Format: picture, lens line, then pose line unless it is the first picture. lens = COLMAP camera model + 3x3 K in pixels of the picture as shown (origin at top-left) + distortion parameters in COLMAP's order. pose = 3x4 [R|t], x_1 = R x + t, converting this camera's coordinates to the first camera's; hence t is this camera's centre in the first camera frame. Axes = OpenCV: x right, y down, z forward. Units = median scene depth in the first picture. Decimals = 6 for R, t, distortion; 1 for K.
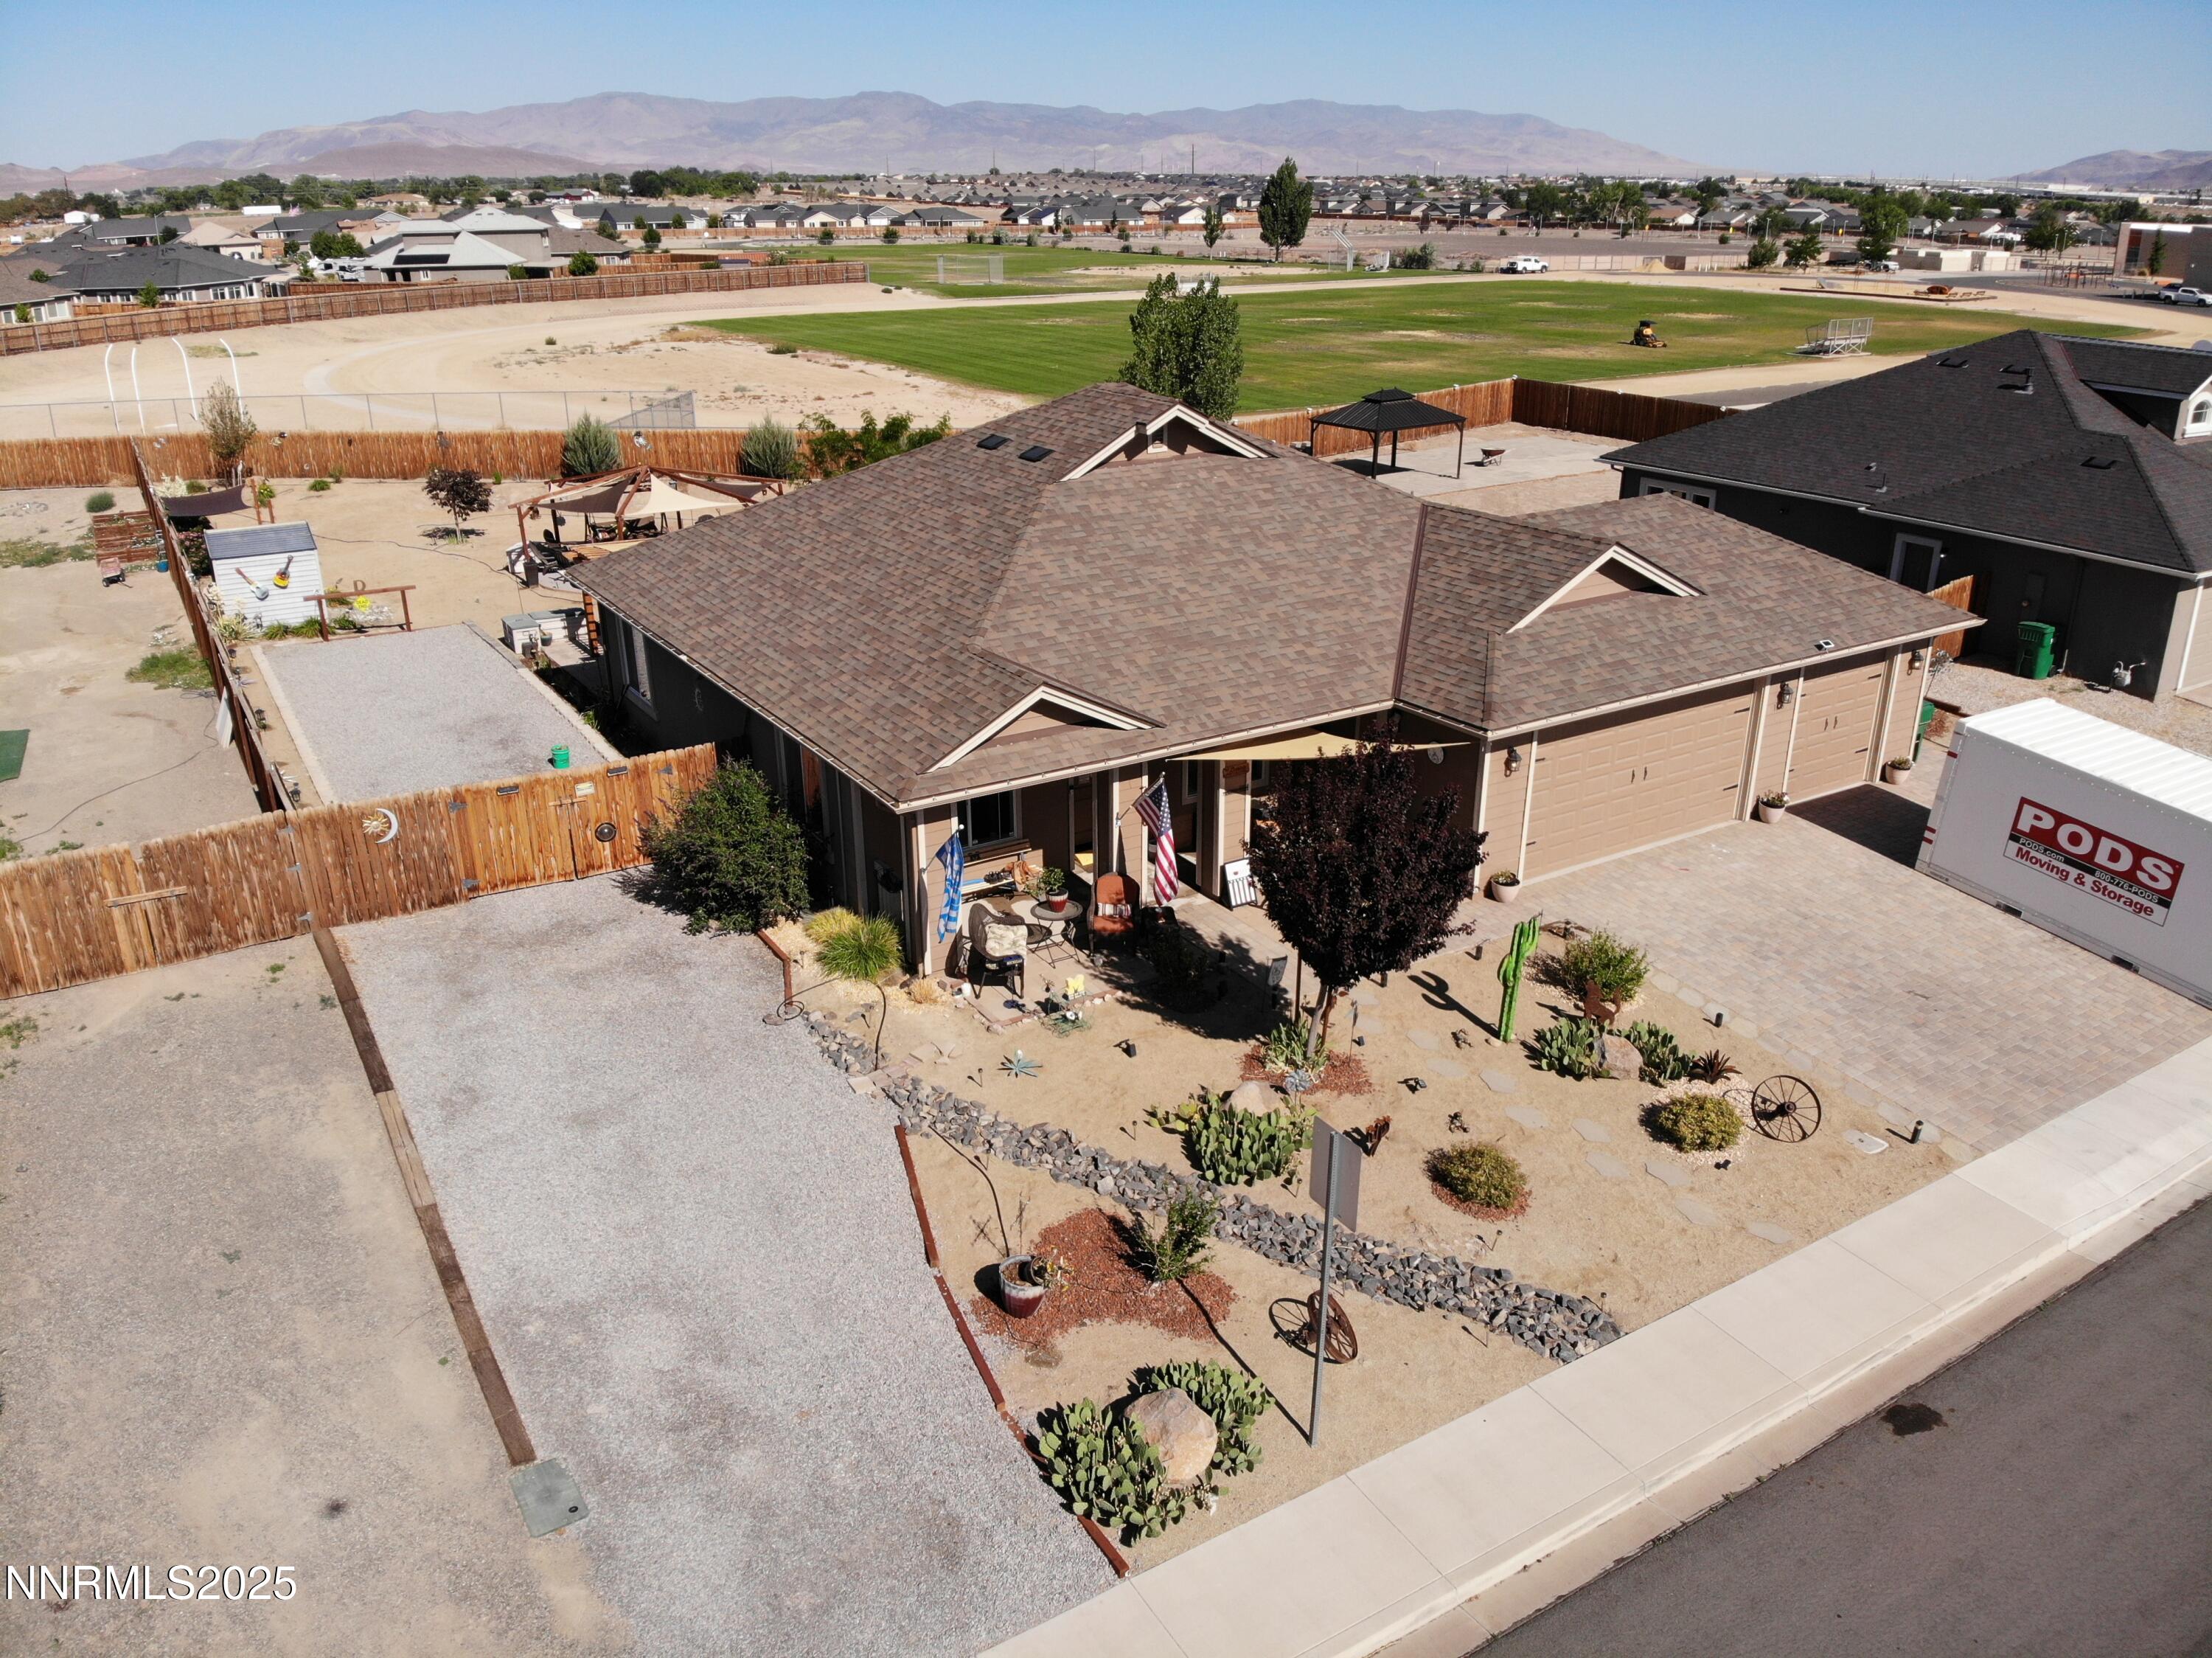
lens RADIAL K [[1622.6, 0, 1106.0], [0, 1622.6, 829.0], [0, 0, 1]] dist [0.075071, -0.201667]
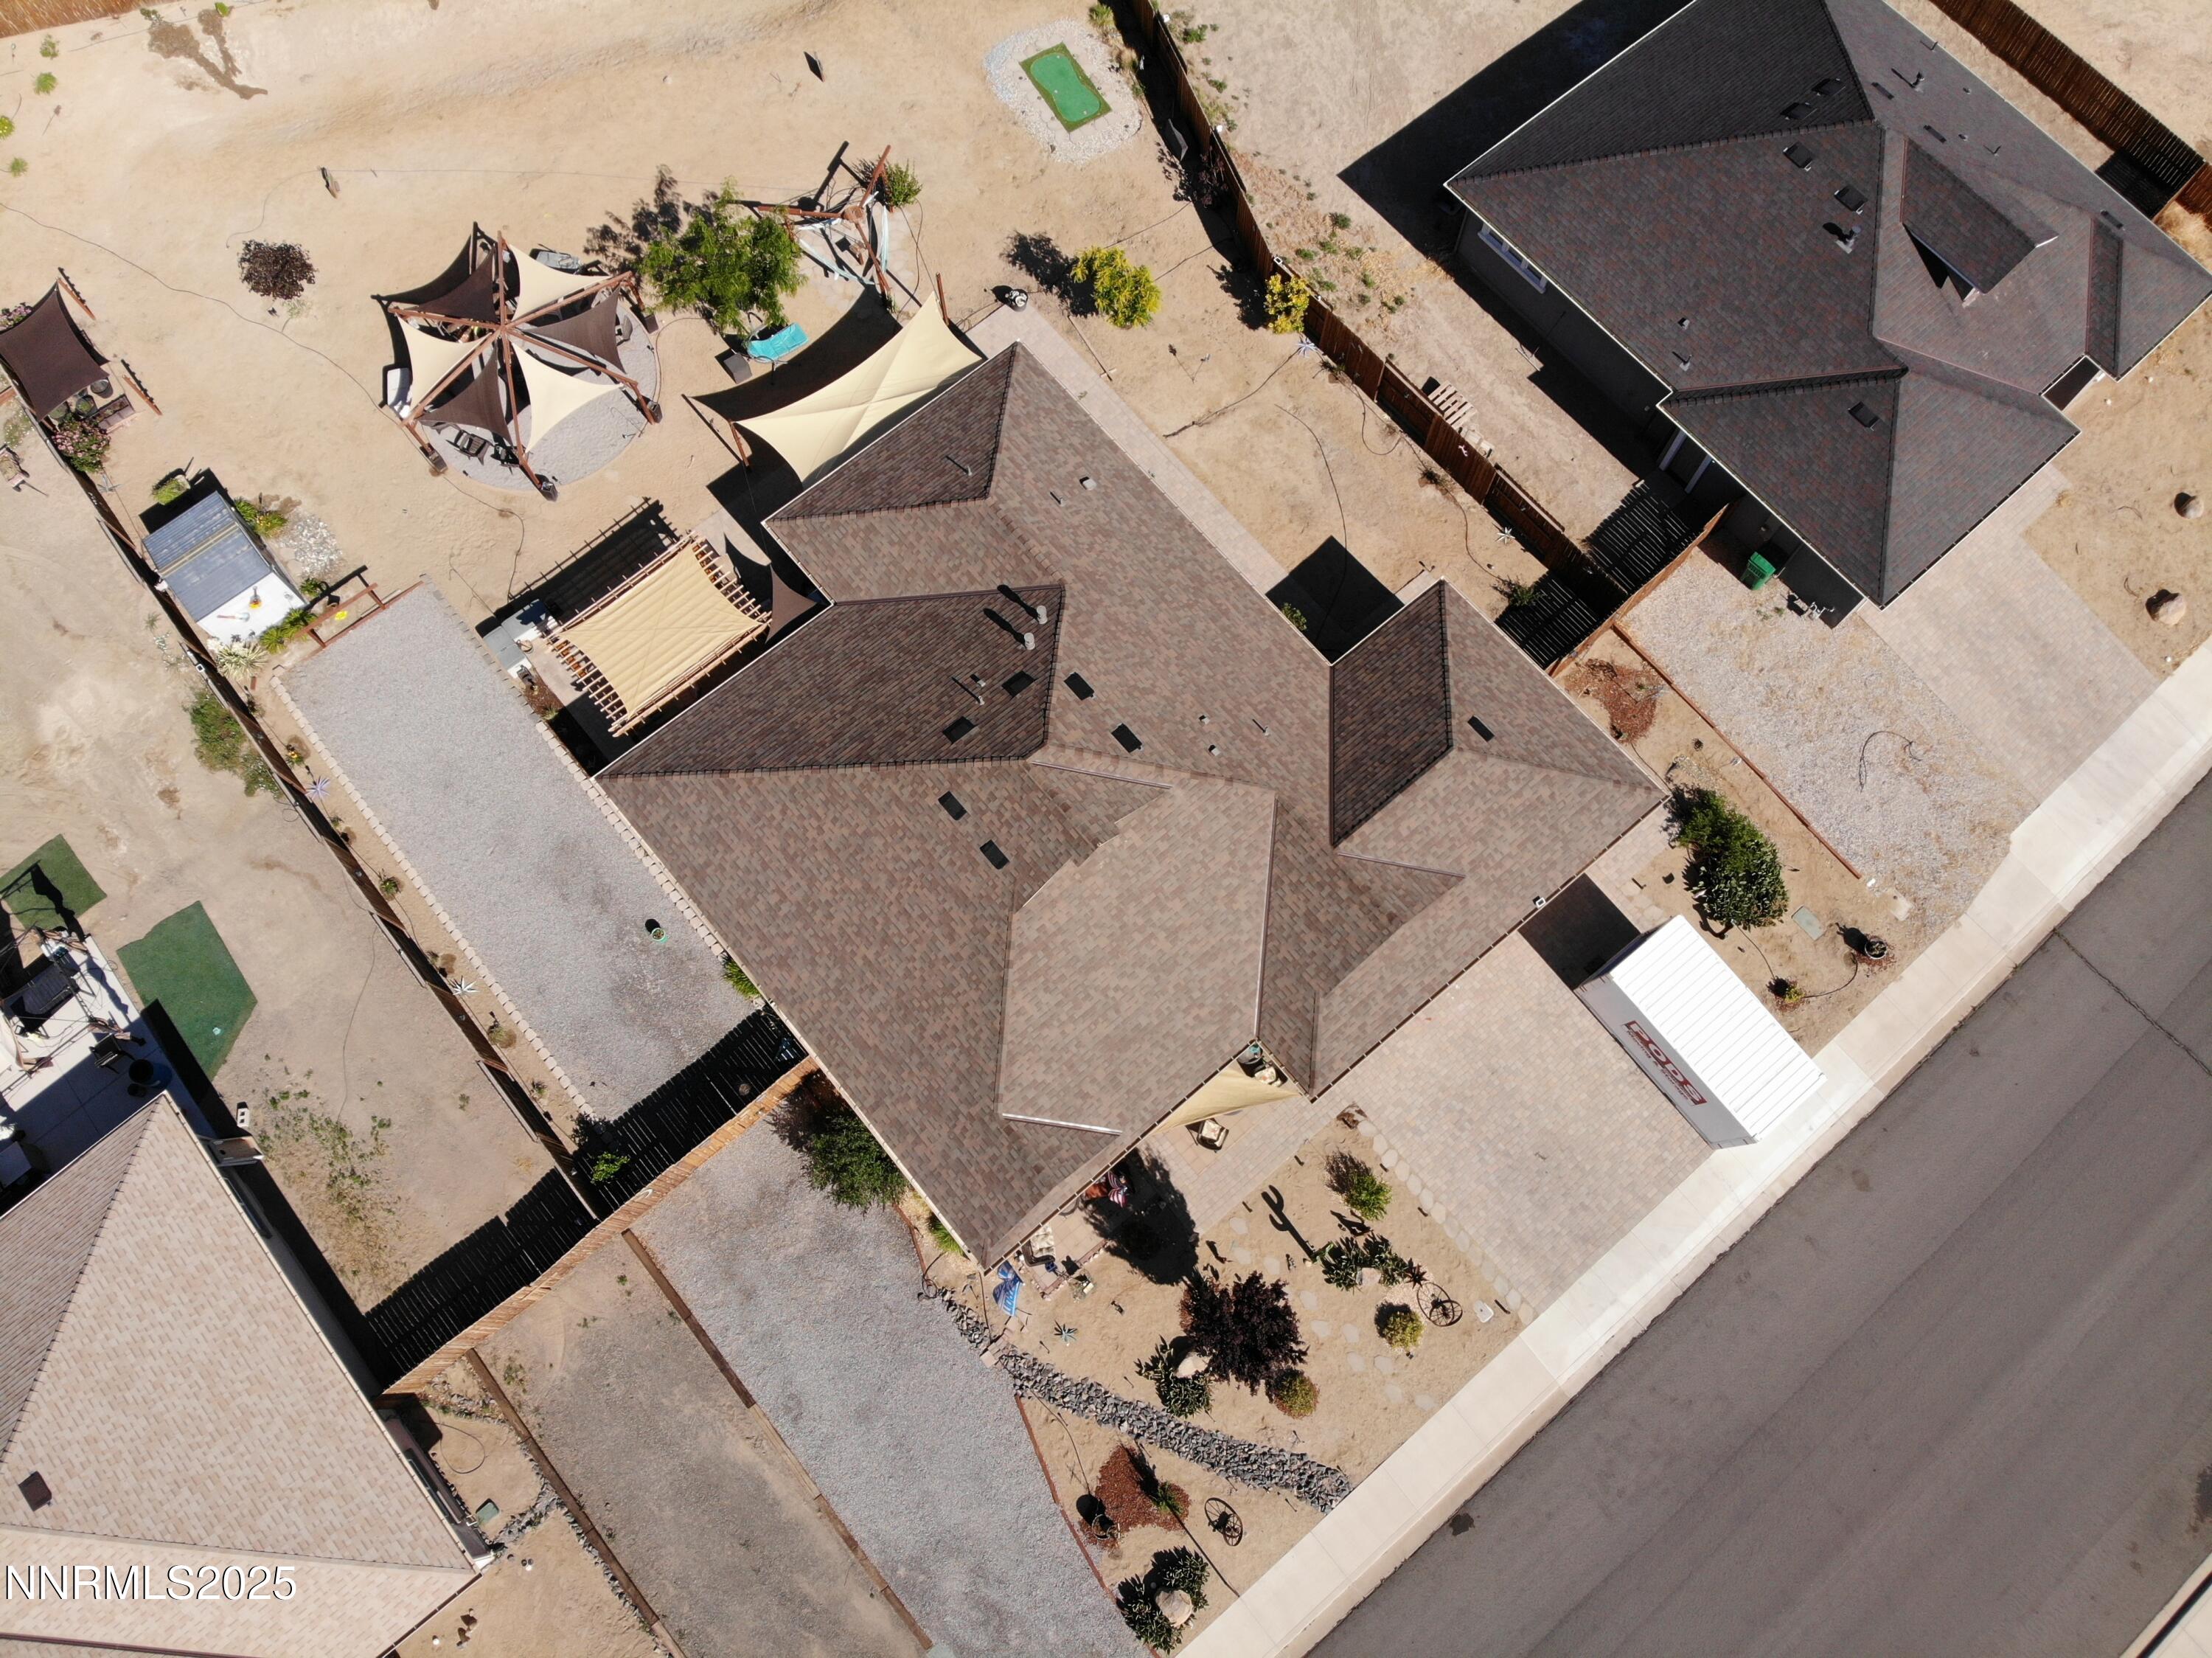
lens RADIAL K [[1622.6, 0, 1106.0], [0, 1622.6, 829.0], [0, 0, 1]] dist [0.075071, -0.201667]
pose [[0.989745, -0.136932, 0.040669, -0.002223], [0.056299, 0.635609, 0.769955, -1.318072], [-0.131281, -0.759770, 0.636800, 0.158630]]
